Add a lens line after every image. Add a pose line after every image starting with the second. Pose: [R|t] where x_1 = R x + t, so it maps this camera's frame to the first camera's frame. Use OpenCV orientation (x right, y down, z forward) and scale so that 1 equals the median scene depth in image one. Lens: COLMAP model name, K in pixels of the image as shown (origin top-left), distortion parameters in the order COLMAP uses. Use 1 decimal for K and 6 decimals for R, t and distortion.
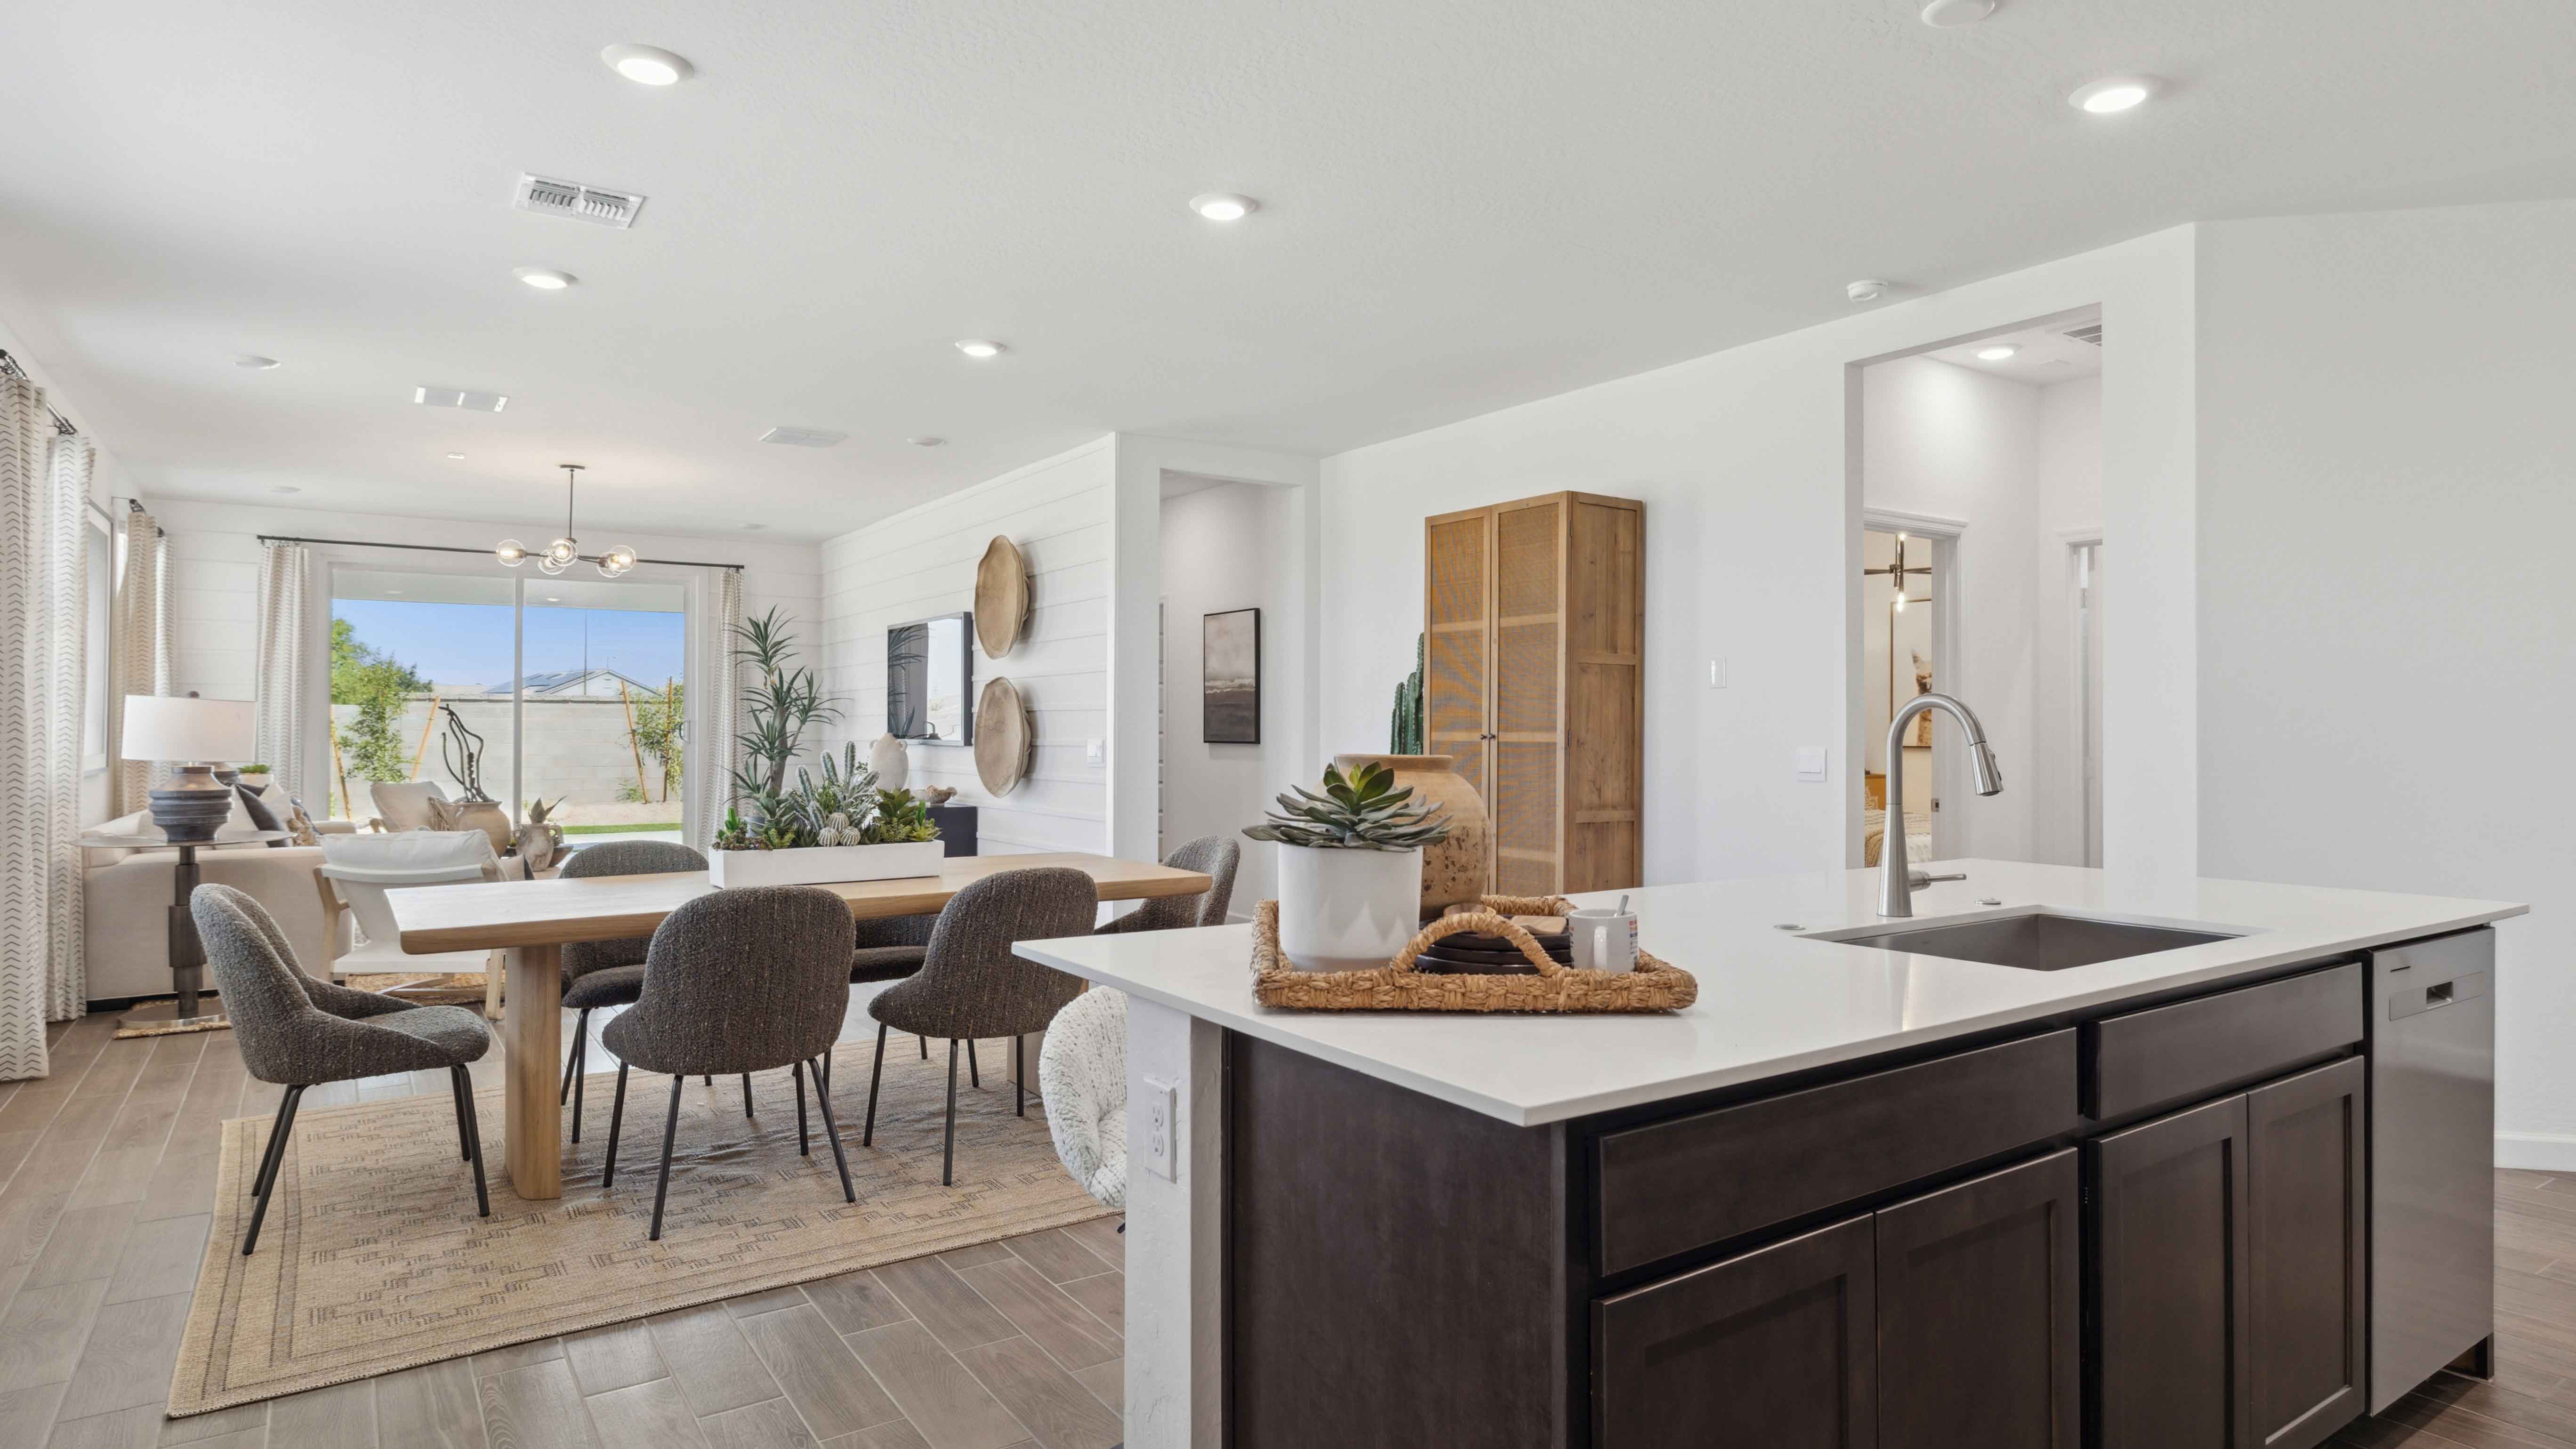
lens RADIAL K [[1386.7, 0, 1288.0], [0, 1386.7, 724.5], [0, 0, 1]] dist [0.000874, 0.000876]
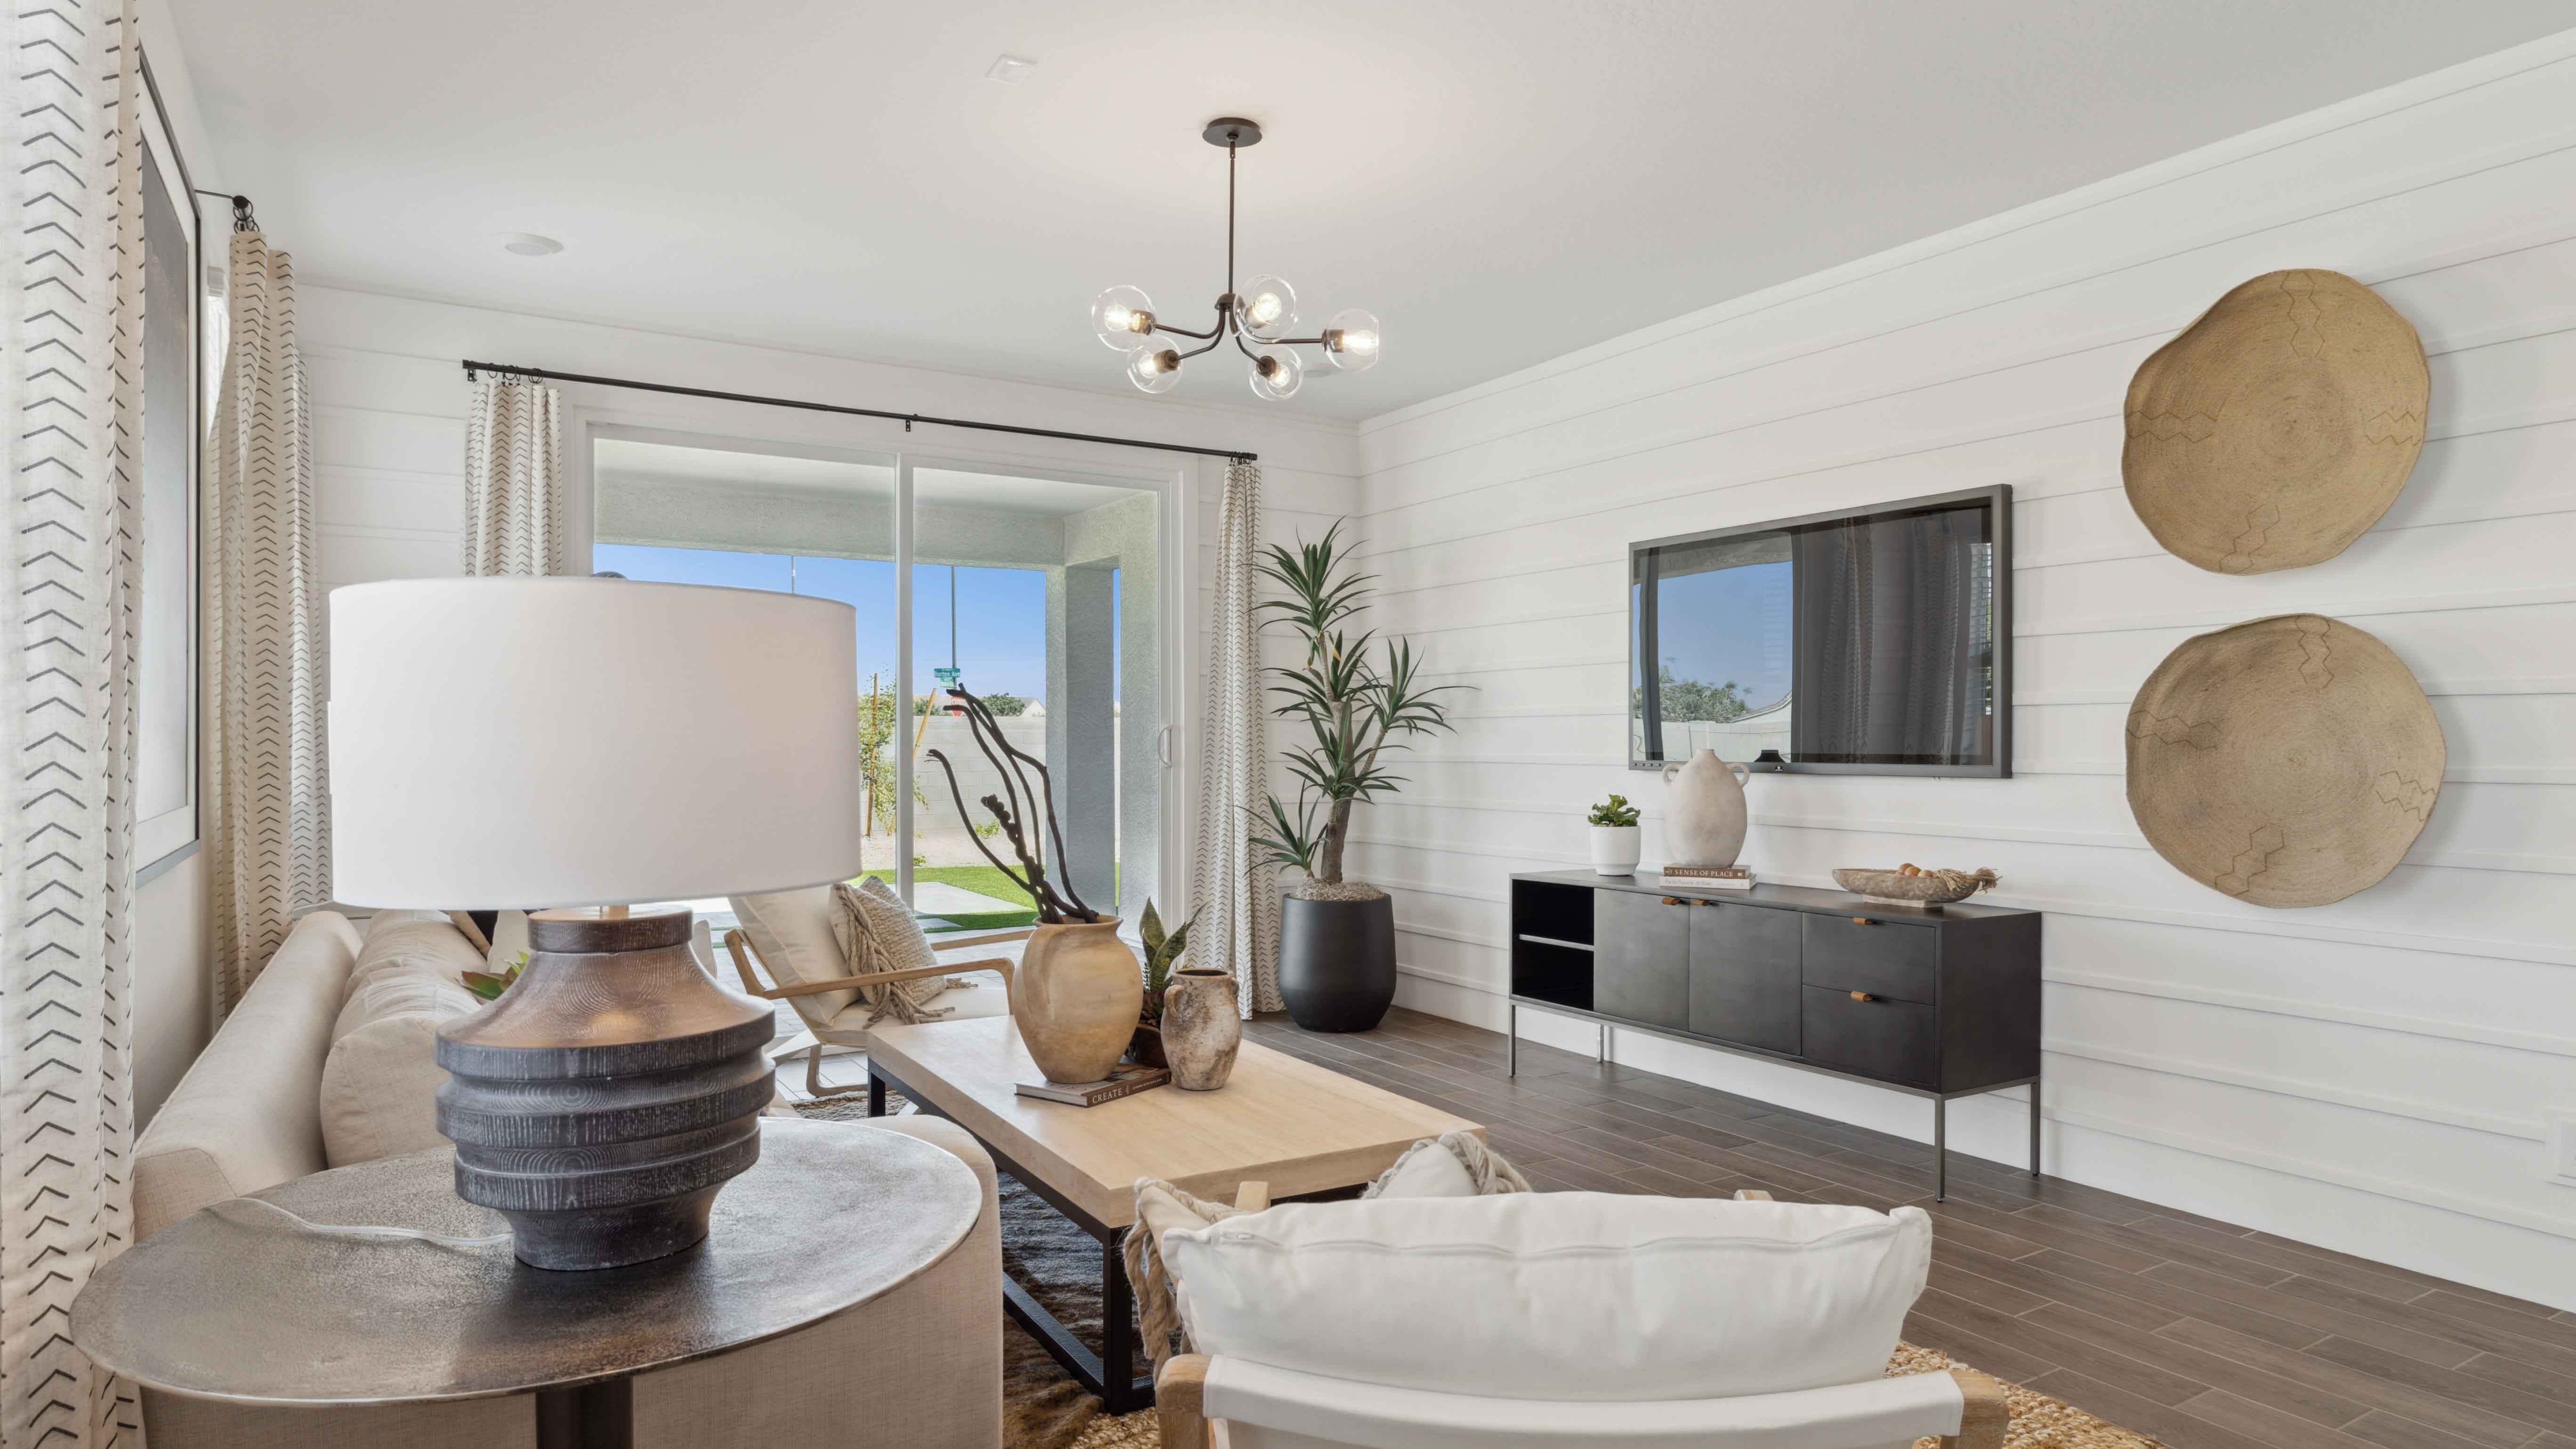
lens RADIAL K [[1442.9, 0, 1278.3], [0, 1442.9, 748.6], [0, 0, 1]] dist [-0.000469, -0.000915]
pose [[0.998948, -0.003150, -0.045755, -0.418462], [0.003476, 0.999969, 0.007061, 0.001948], [0.045731, -0.007212, 0.998928, 0.483158]]
